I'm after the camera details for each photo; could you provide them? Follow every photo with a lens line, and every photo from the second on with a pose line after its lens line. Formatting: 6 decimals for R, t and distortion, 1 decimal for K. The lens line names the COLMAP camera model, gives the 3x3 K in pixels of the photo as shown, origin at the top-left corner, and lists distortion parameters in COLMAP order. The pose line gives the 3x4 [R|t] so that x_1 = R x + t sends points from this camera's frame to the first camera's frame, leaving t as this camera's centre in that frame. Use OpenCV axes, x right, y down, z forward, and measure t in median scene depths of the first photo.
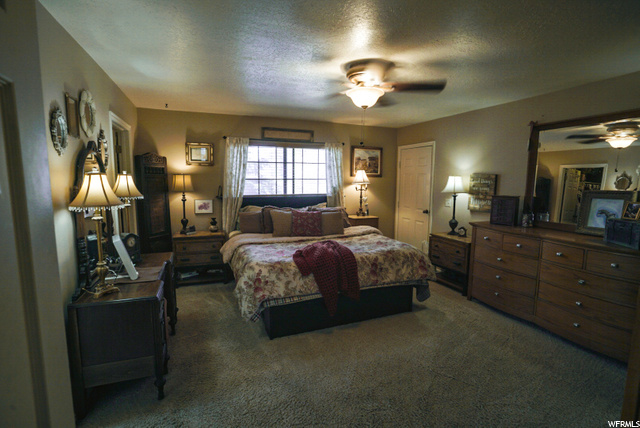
lens RADIAL K [[299.2, 0, 320.0], [0, 299.2, 214.0], [0, 0, 1]] dist [-0.020869, 0.001135]
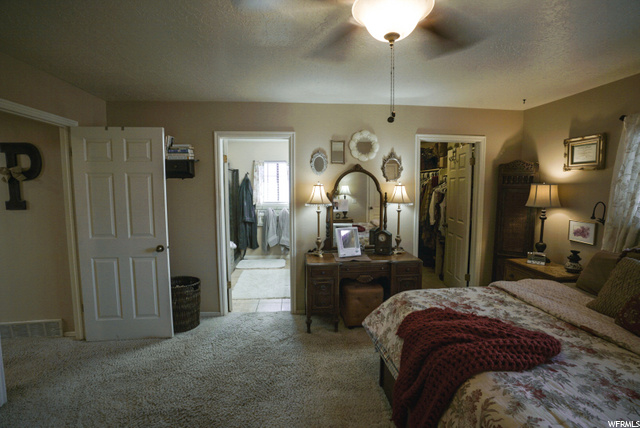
lens RADIAL K [[299.2, 0, 320.0], [0, 299.2, 214.0], [0, 0, 1]] dist [-0.020869, 0.001135]
pose [[-0.263554, 0.086626, -0.960747, 0.390400], [-0.112680, 0.986377, 0.119848, -0.080003], [0.958041, 0.139844, -0.250203, 0.620756]]
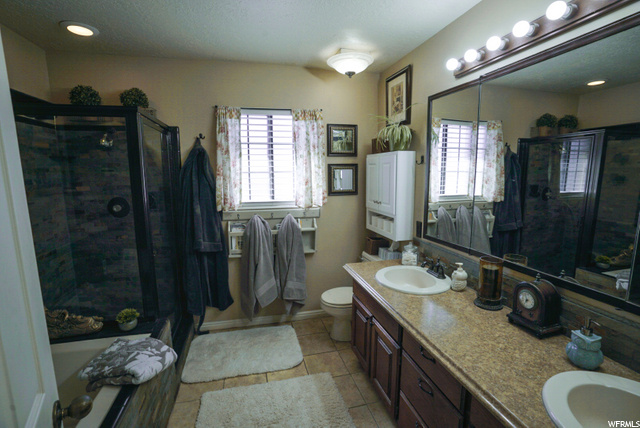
lens RADIAL K [[299.2, 0, 320.0], [0, 299.2, 214.0], [0, 0, 1]] dist [-0.020869, 0.001135]
pose [[-0.127474, 0.147745, -0.980776, 0.159705], [-0.112190, 0.980349, 0.162262, -0.064698], [0.985476, 0.130718, -0.108394, 0.493900]]
